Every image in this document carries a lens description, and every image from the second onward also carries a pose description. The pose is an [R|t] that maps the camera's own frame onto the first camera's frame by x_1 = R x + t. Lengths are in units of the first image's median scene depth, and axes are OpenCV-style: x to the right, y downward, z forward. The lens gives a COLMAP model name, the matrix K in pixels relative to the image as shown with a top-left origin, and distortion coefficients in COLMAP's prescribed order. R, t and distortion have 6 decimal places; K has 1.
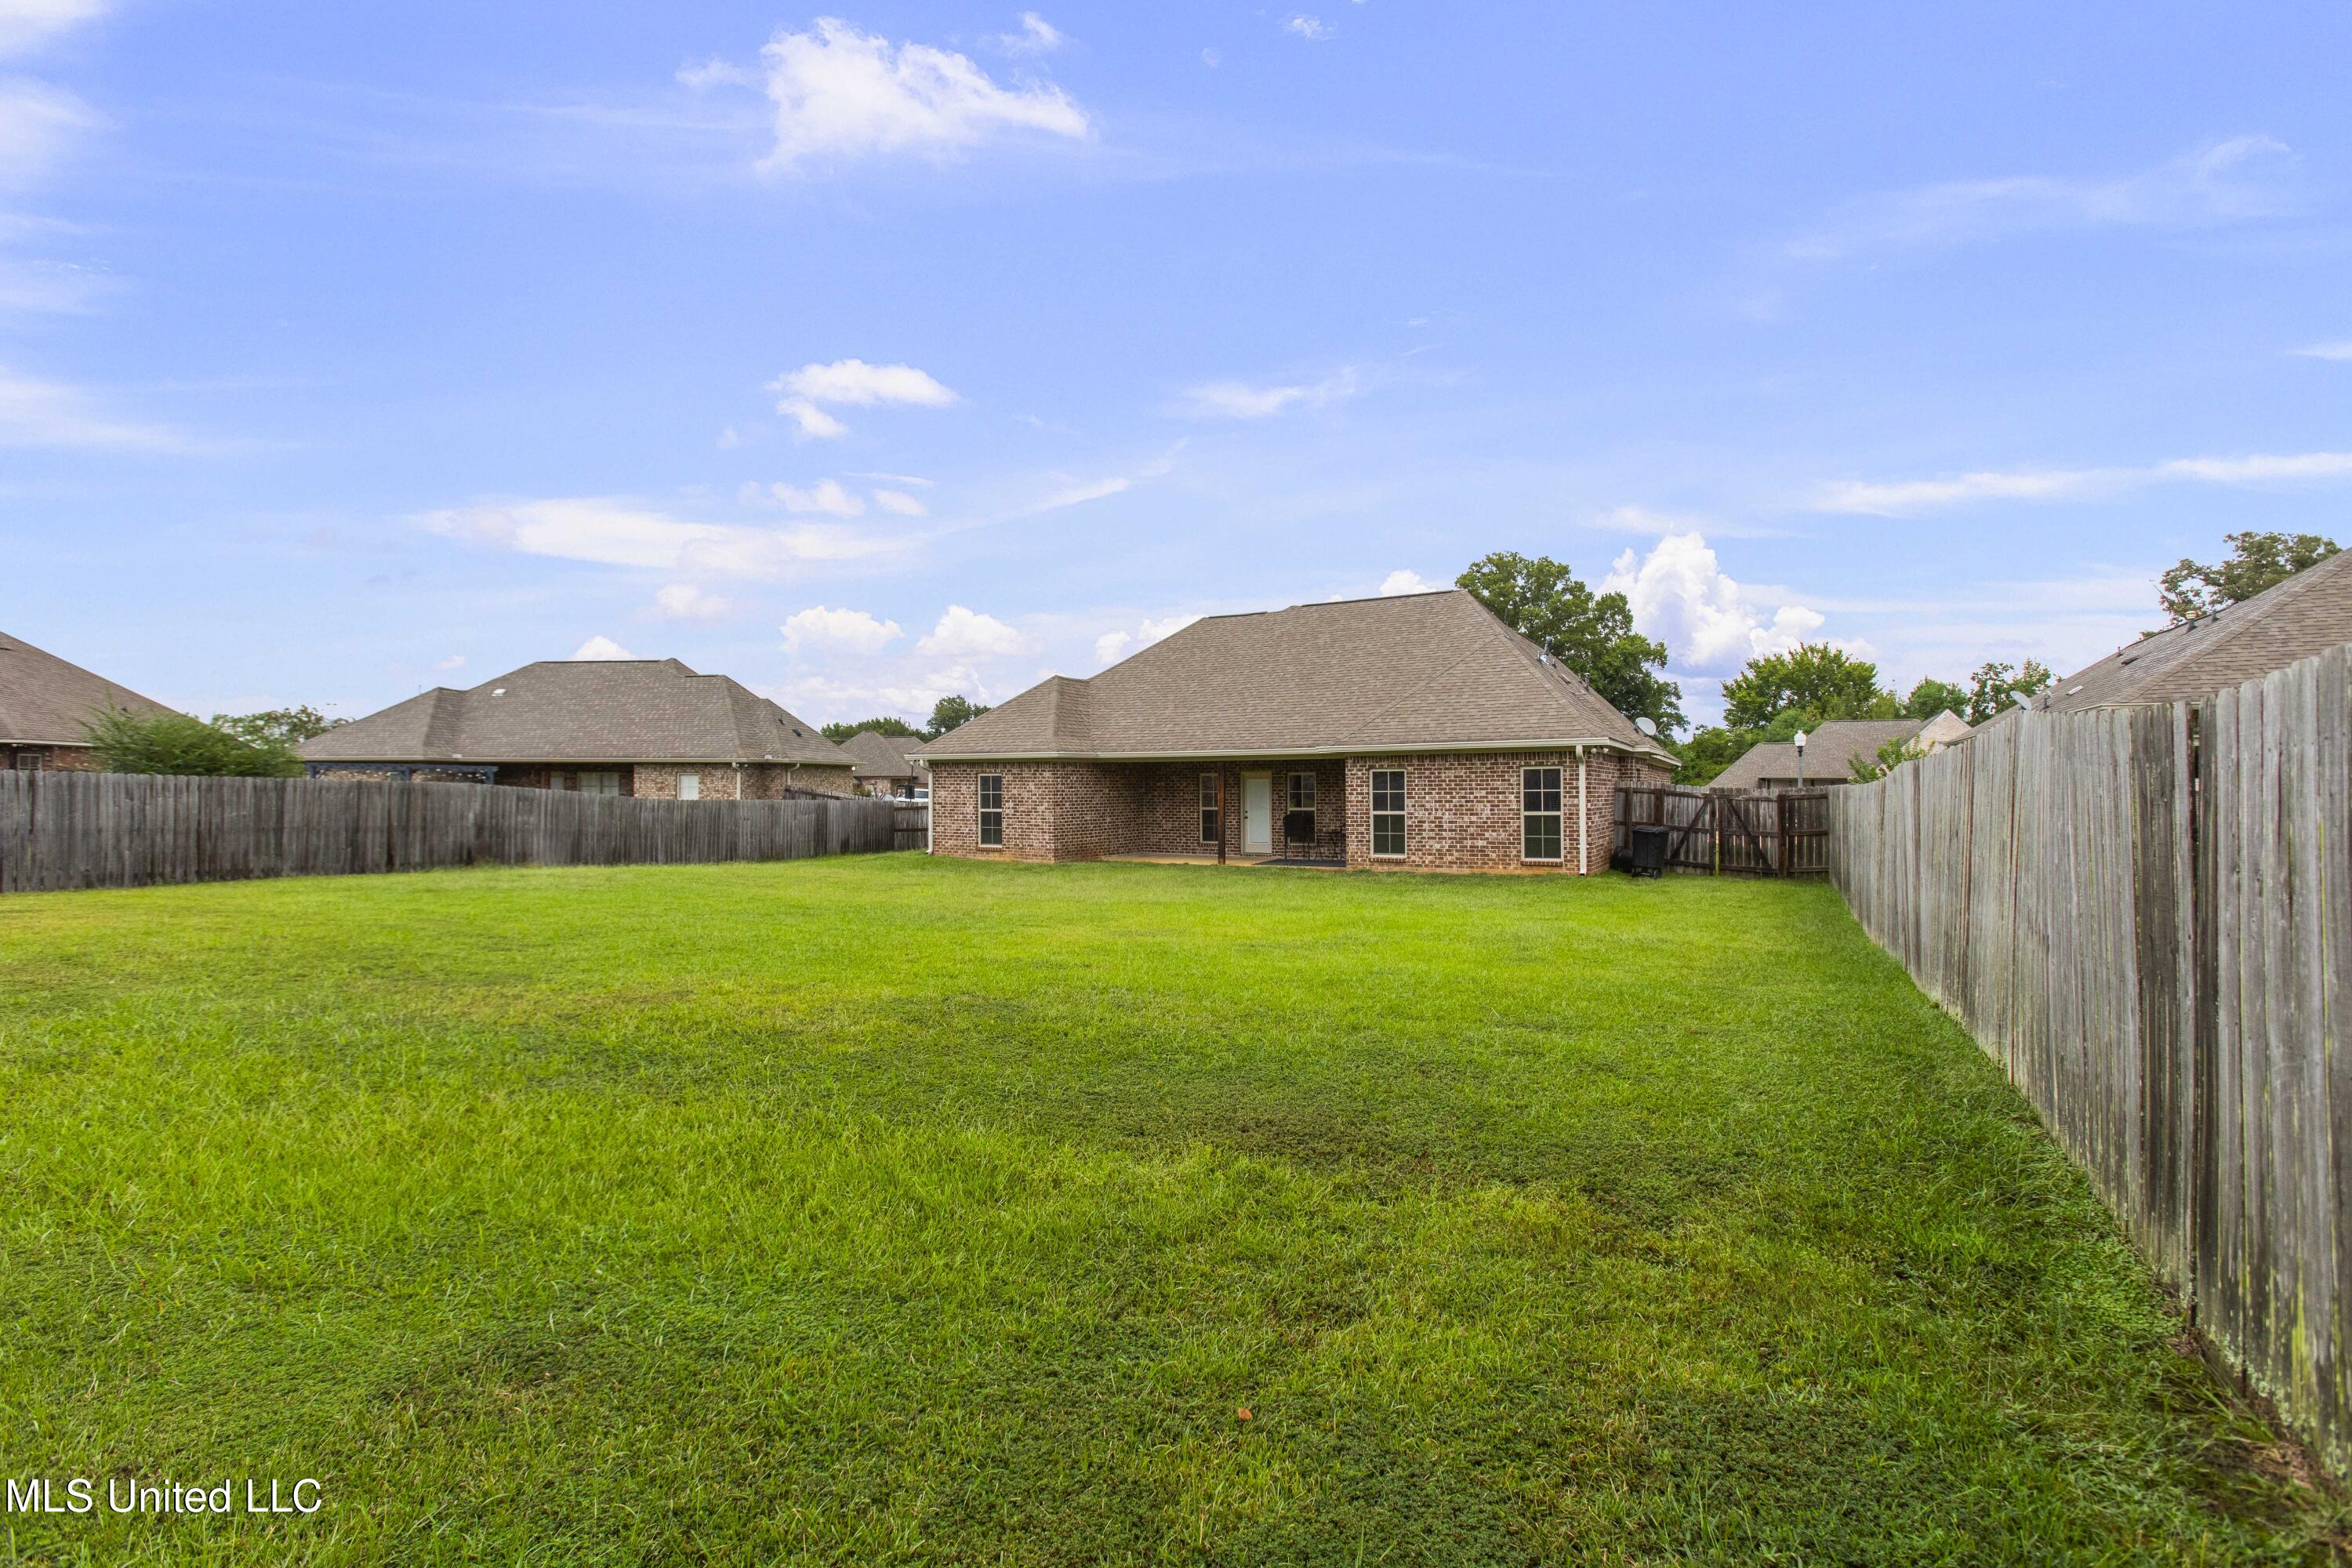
lens RADIAL K [[1064.3, 0, 1160.2], [0, 1064.3, 777.2], [0, 0, 1]] dist [-0.000191, 0.000567]
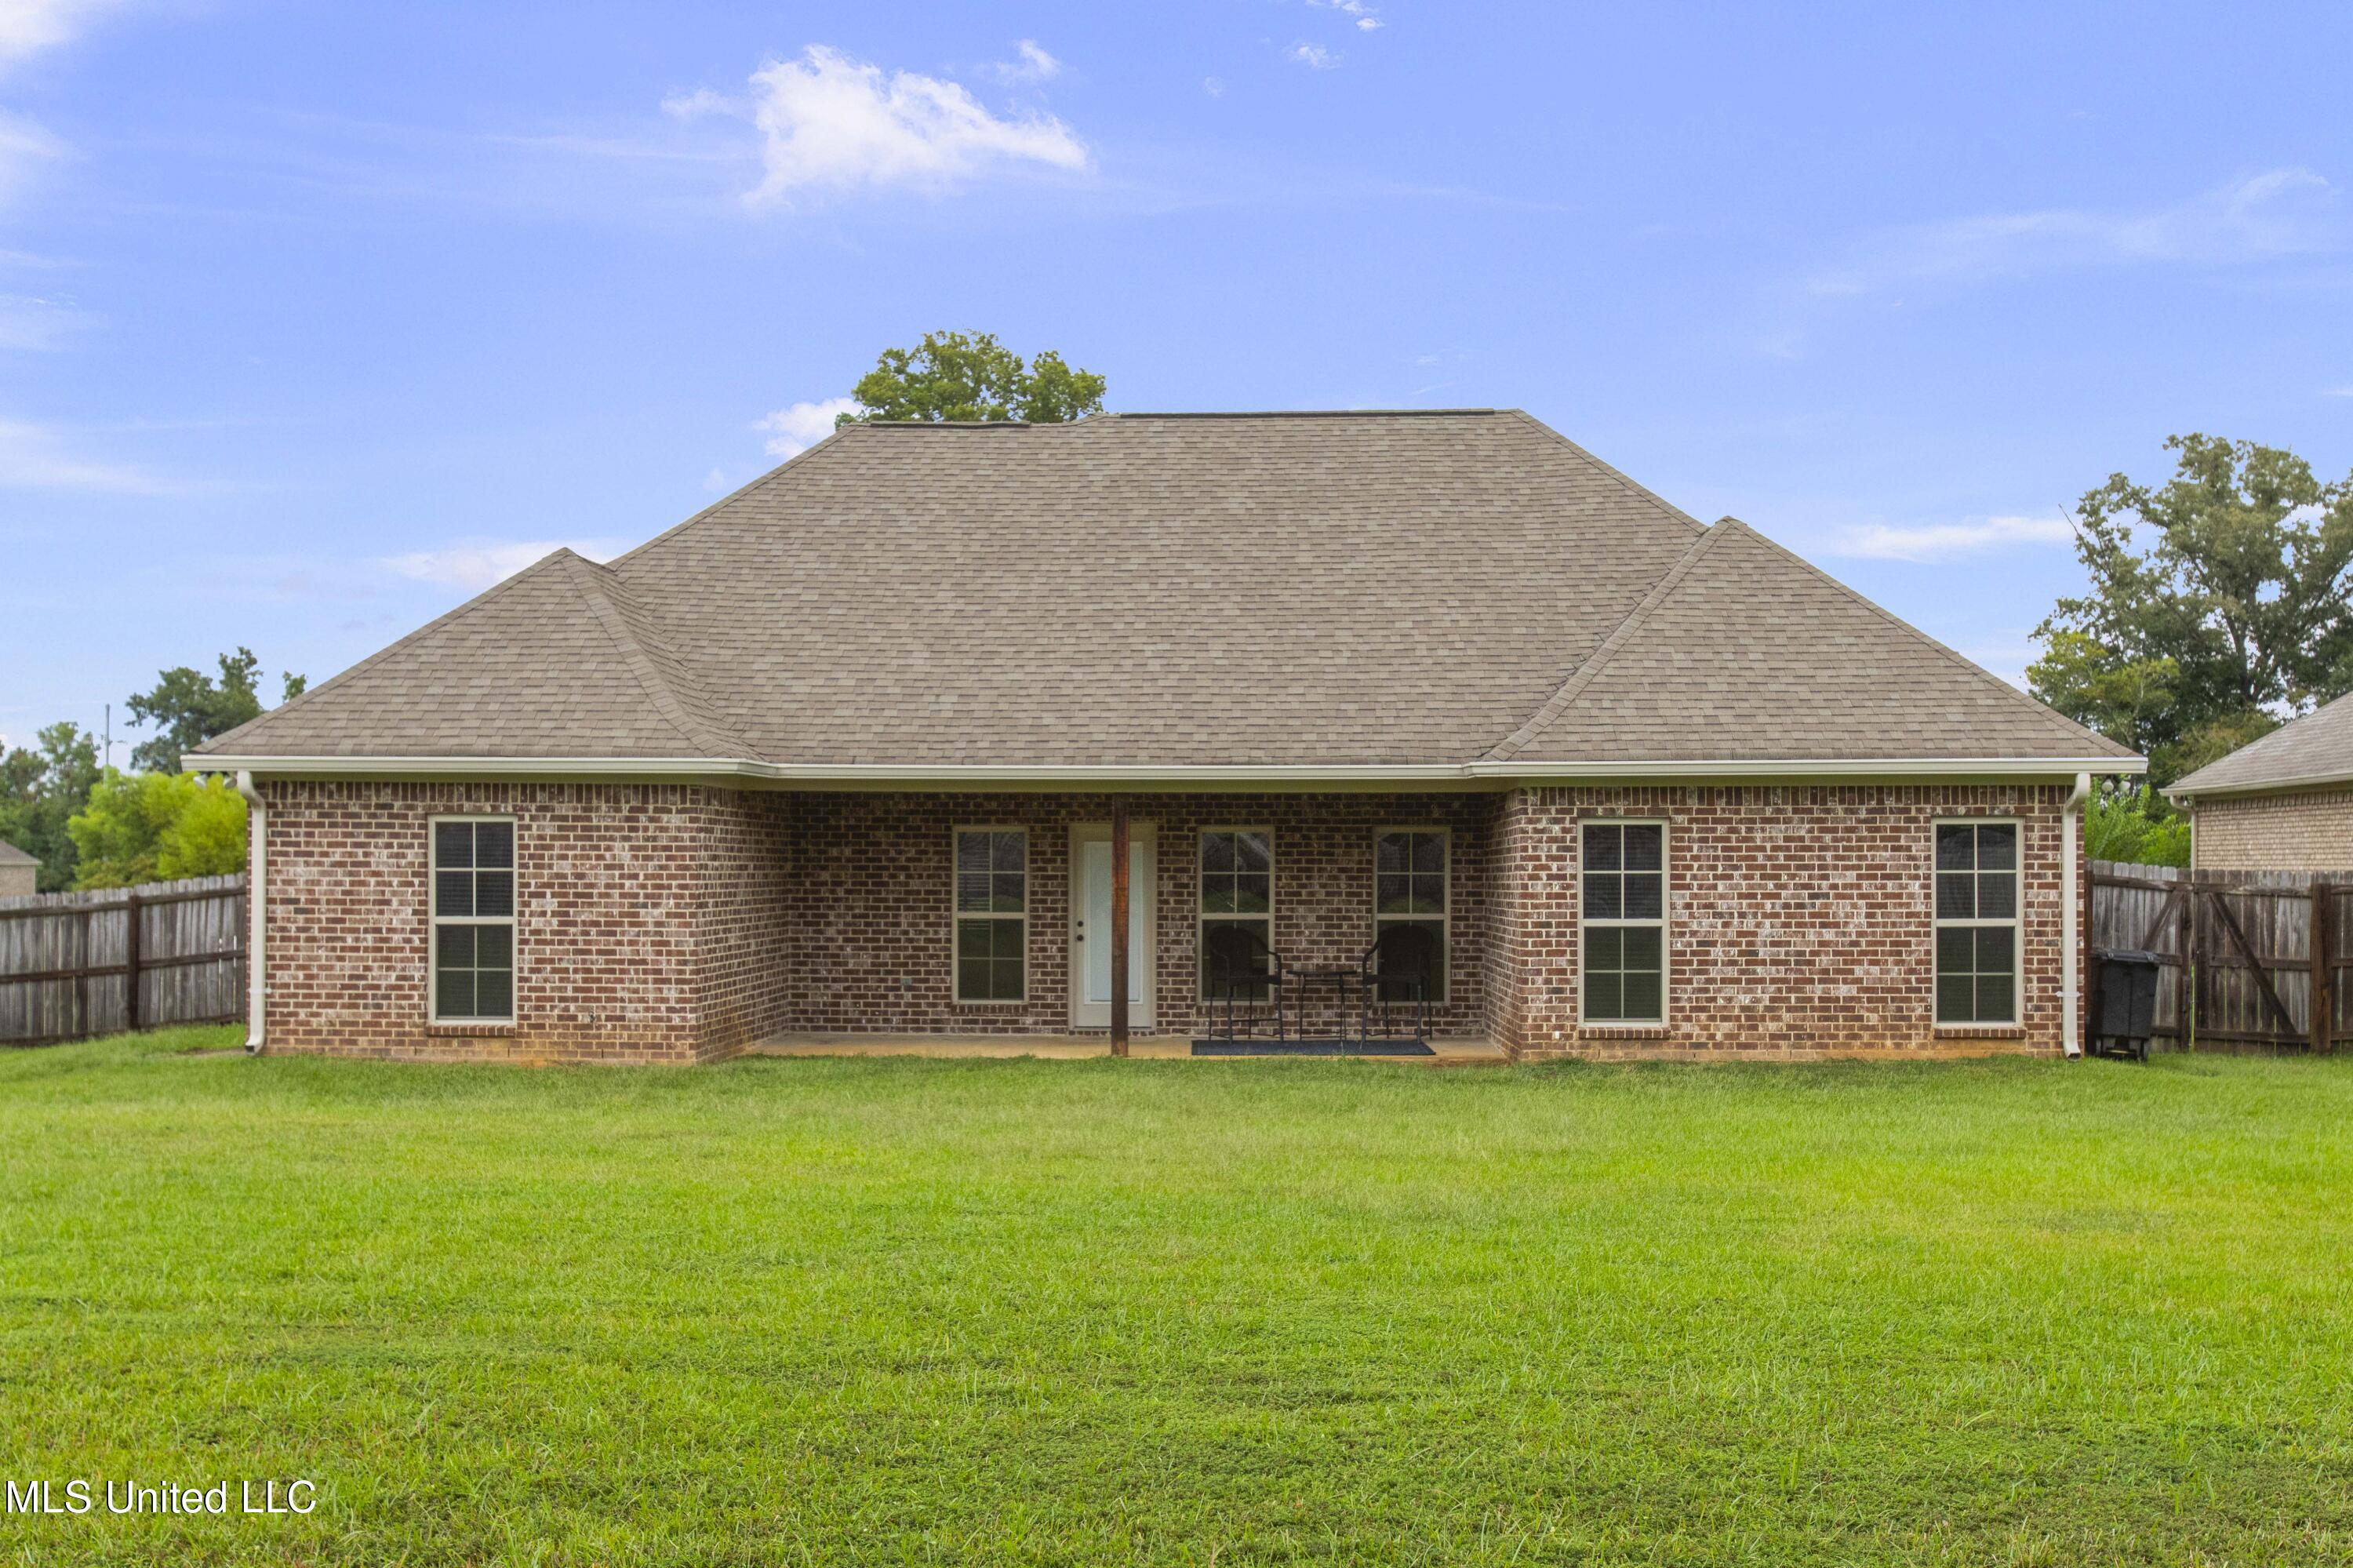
lens RADIAL K [[2543.9, 0, 1160.6], [0, 2543.9, 888.8], [0, 0, 1]] dist [0.024071, -0.031946]
pose [[0.888294, 0.004271, 0.459256, -0.415408], [-0.011069, 0.999865, 0.012110, 0.009744], [-0.459142, -0.015841, 0.888222, 0.185795]]
